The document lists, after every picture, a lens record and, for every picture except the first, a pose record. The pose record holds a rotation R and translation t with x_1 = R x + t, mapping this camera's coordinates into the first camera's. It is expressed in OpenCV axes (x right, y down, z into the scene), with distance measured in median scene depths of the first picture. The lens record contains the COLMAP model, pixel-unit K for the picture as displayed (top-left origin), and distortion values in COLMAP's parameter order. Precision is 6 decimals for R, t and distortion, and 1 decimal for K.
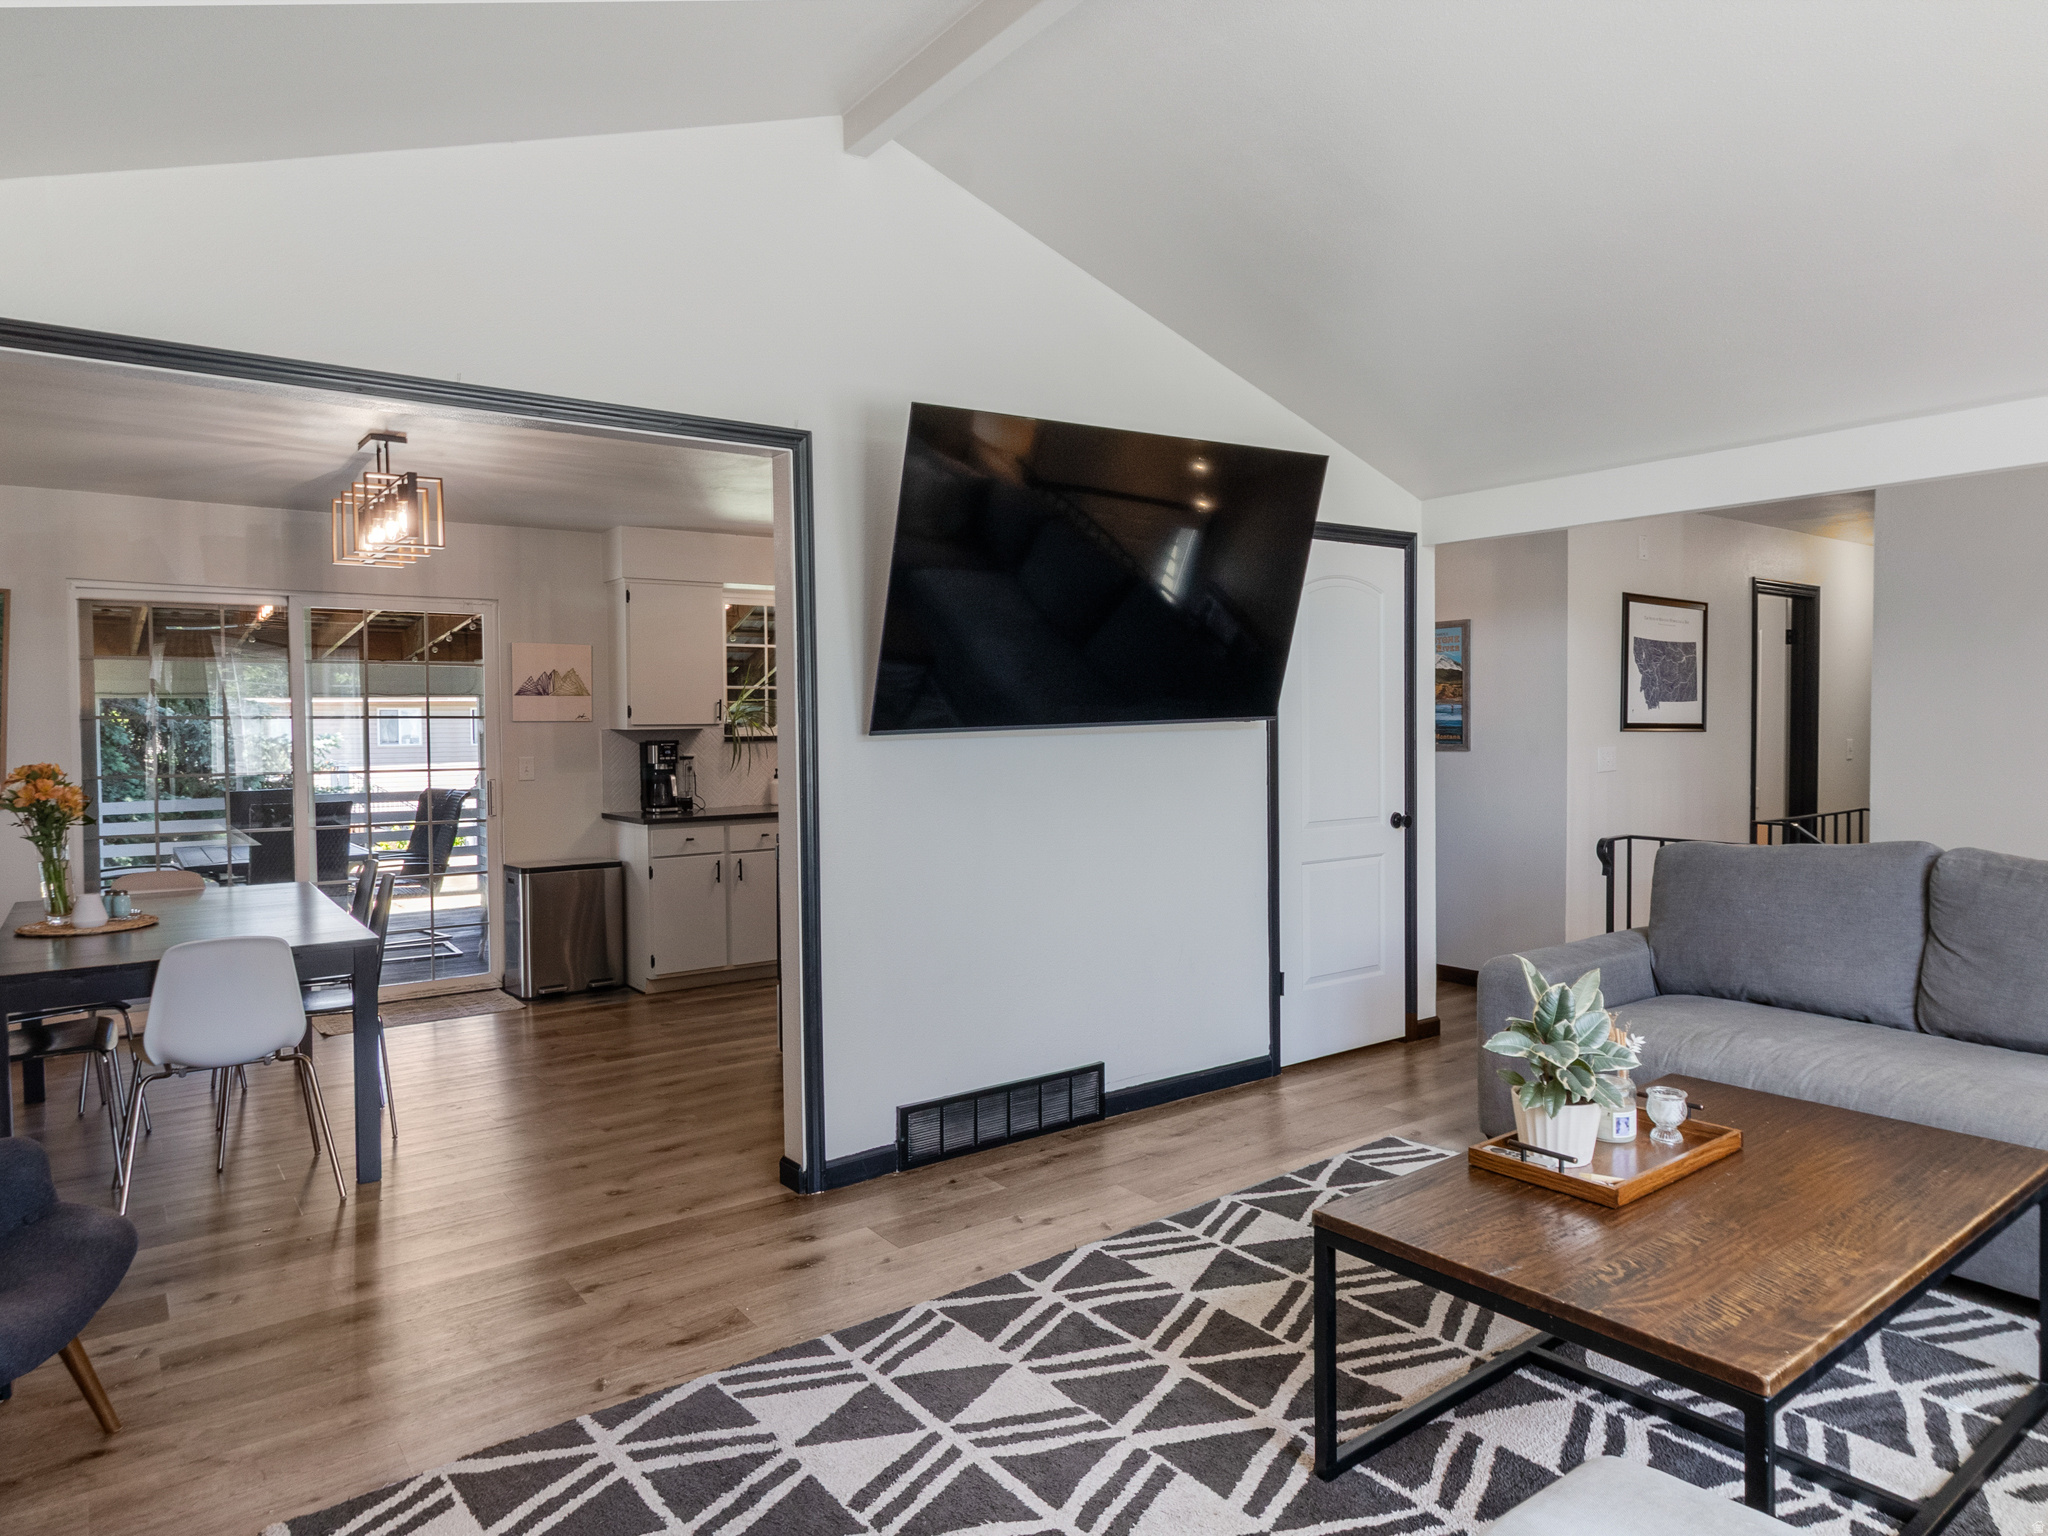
lens RADIAL K [[1278.1, 0, 1037.7], [0, 1278.1, 766.1], [0, 0, 1]] dist [-0.003076, 0.006501]
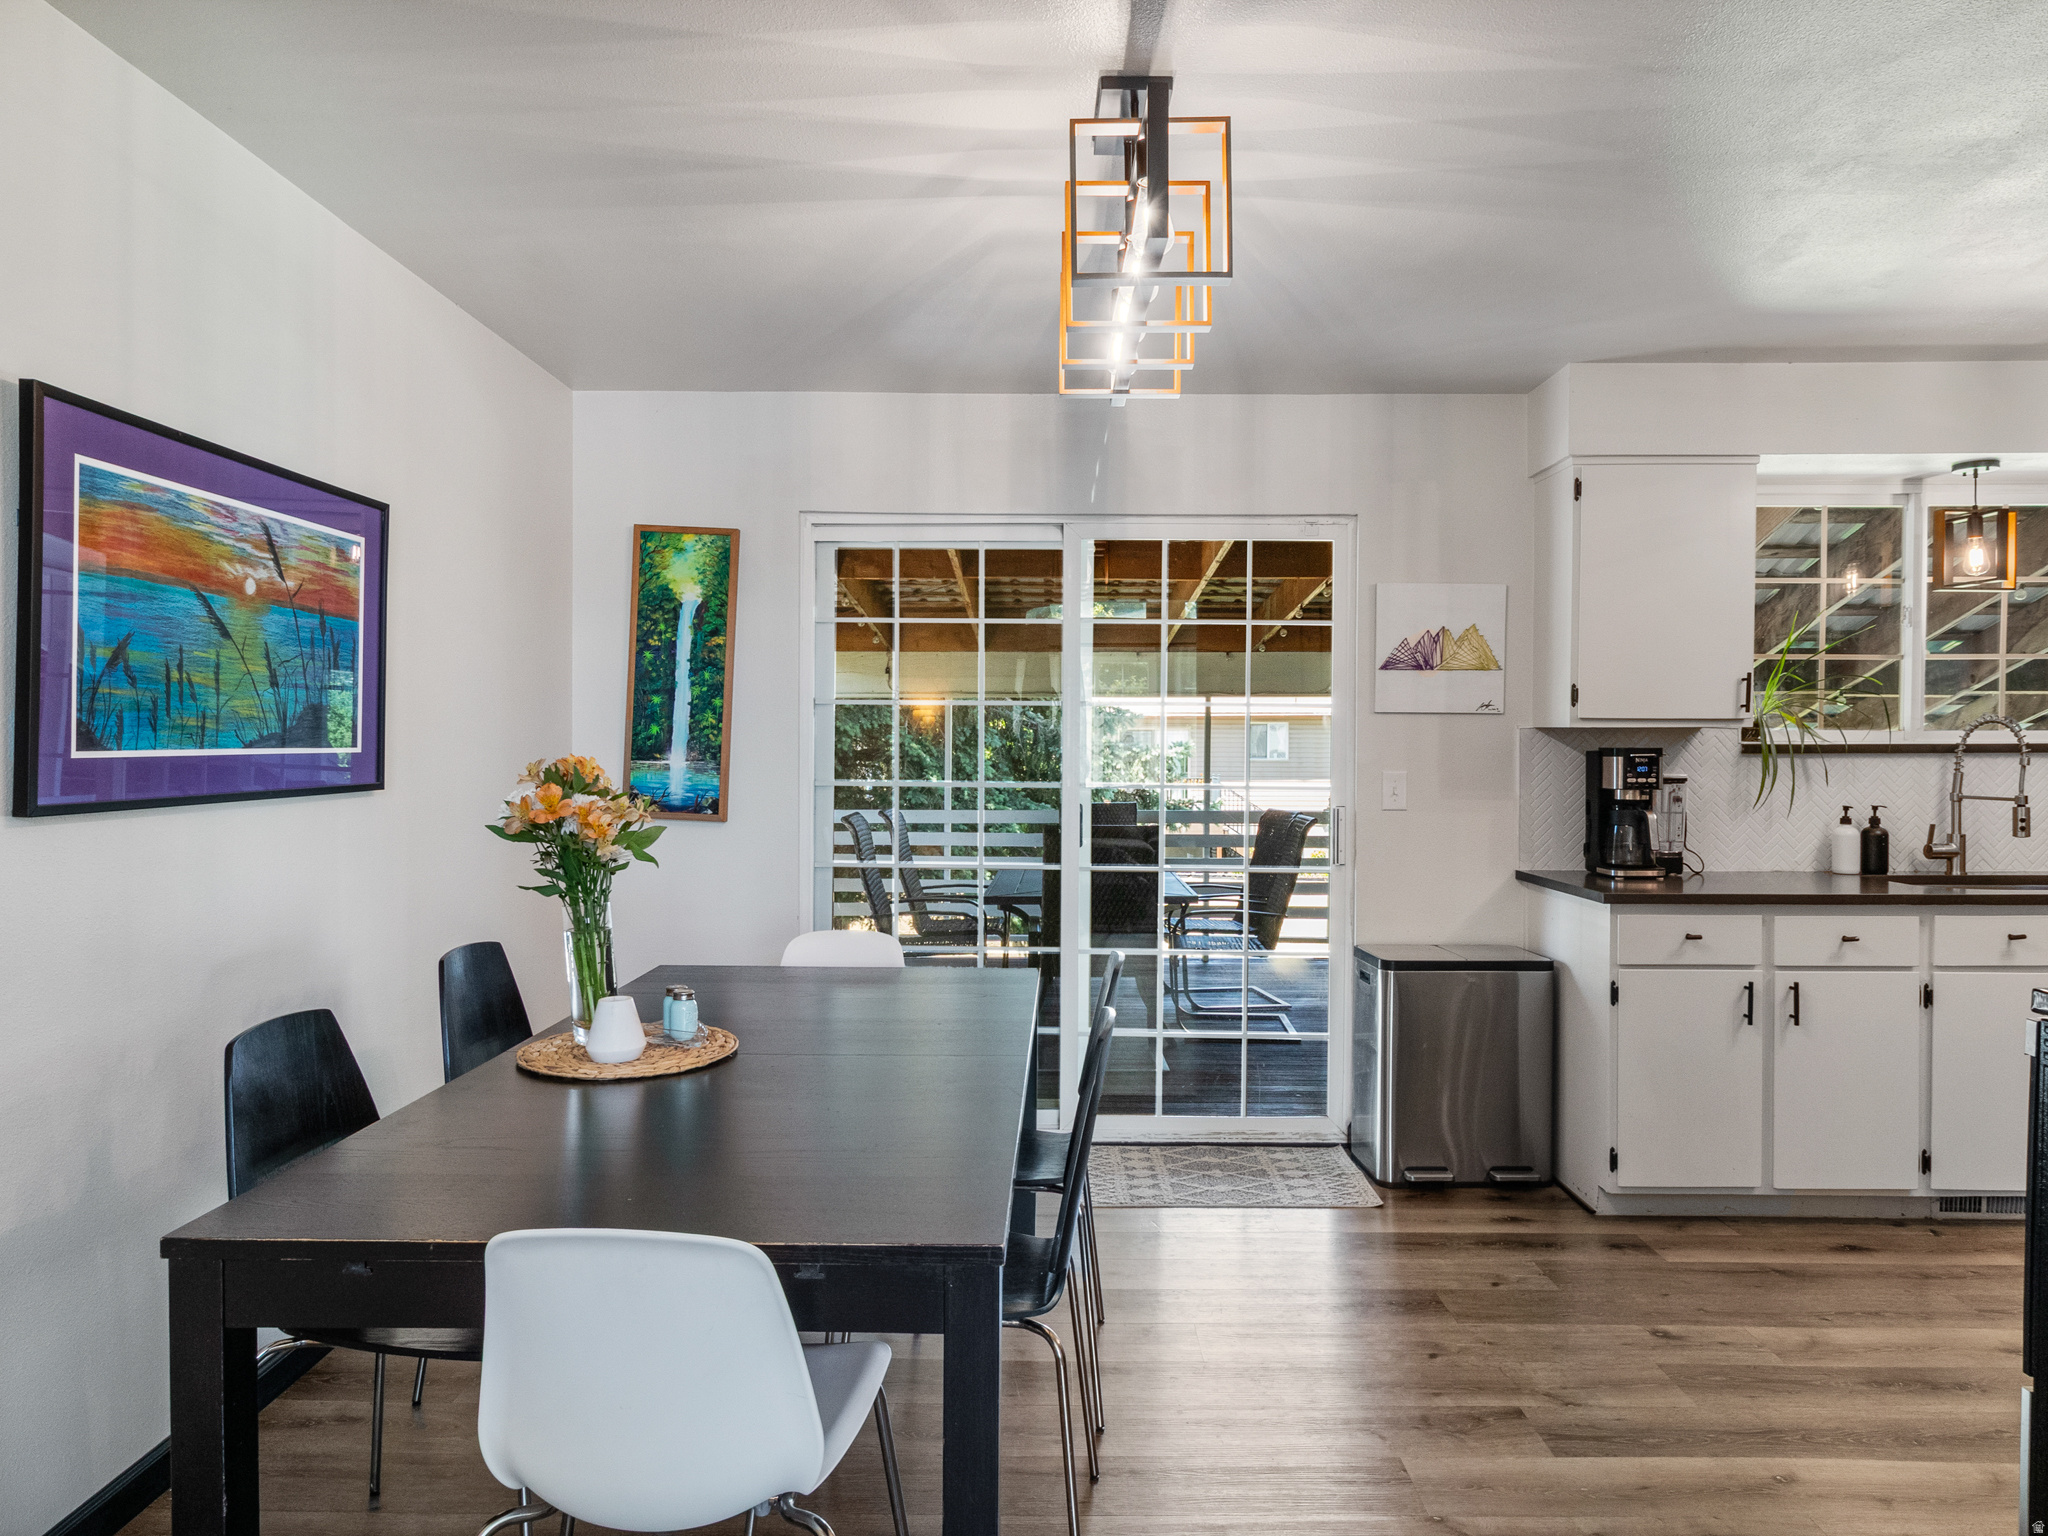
lens RADIAL K [[1278.1, 0, 1057.3], [0, 1278.1, 761.2], [0, 0, 1]] dist [-0.003076, 0.006501]
pose [[0.805511, 0.020049, -0.592242, -0.166633], [-0.031373, 0.999469, -0.008835, -0.001495], [0.591750, 0.025697, 0.805712, 0.407305]]
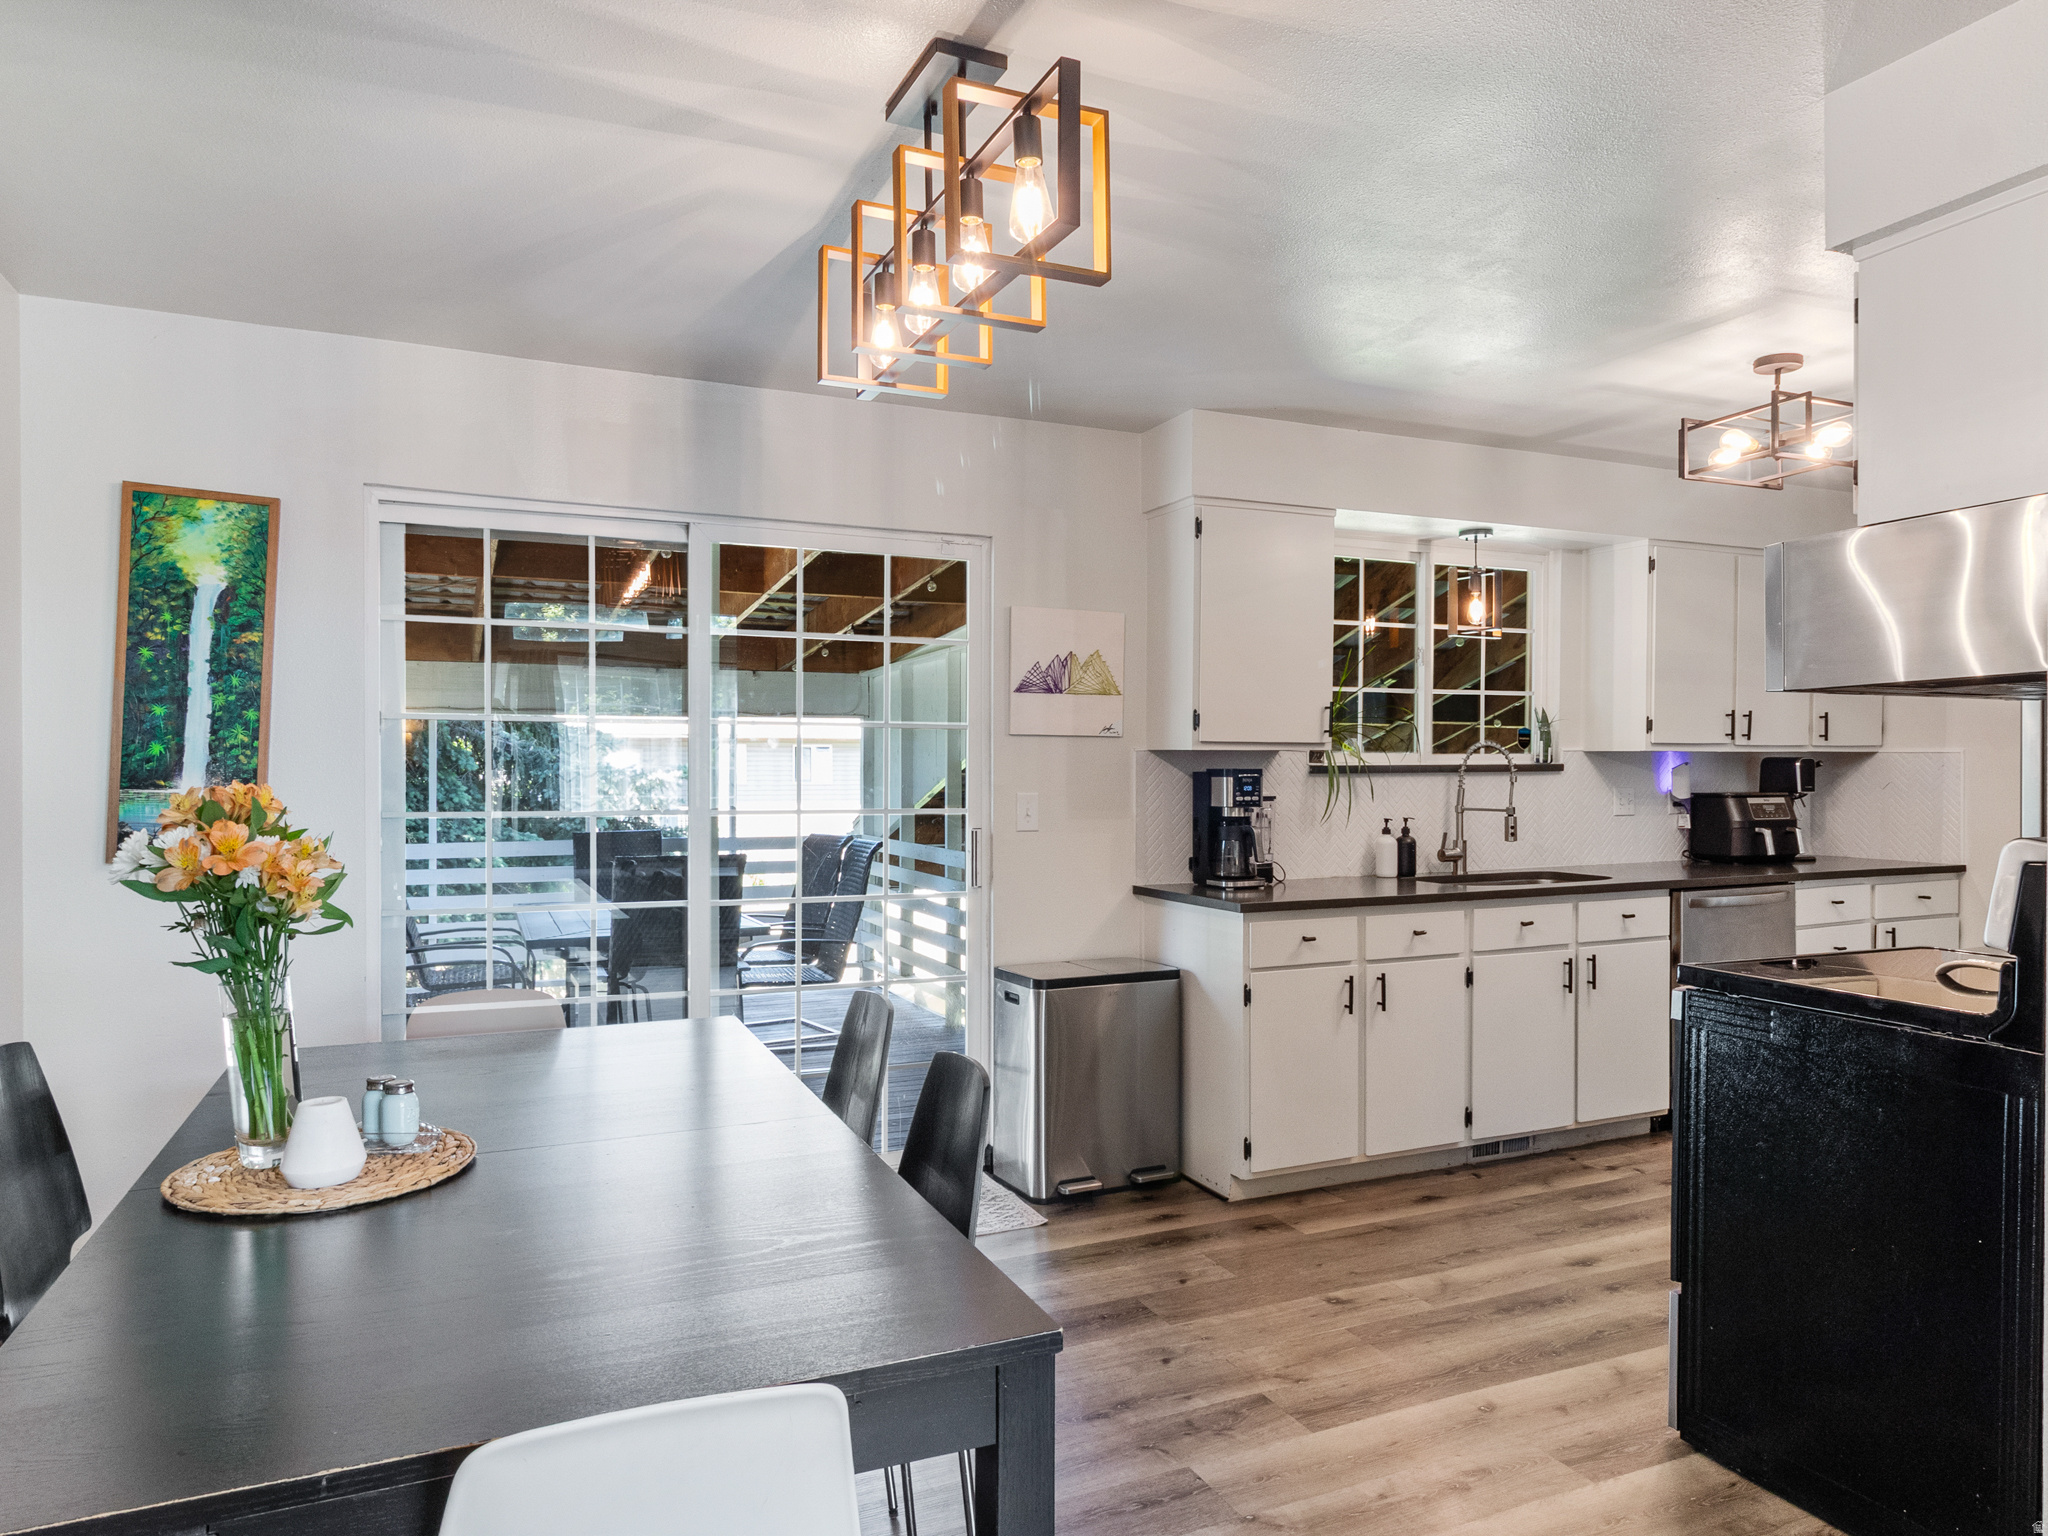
lens RADIAL K [[1278.1, 0, 1038.4], [0, 1278.1, 789.9], [0, 0, 1]] dist [-0.003076, 0.006501]
pose [[0.978373, 0.013046, -0.206436, -0.262346], [-0.016676, 0.999735, -0.015854, 0.001095], [0.206174, 0.018954, 0.978332, 0.390809]]
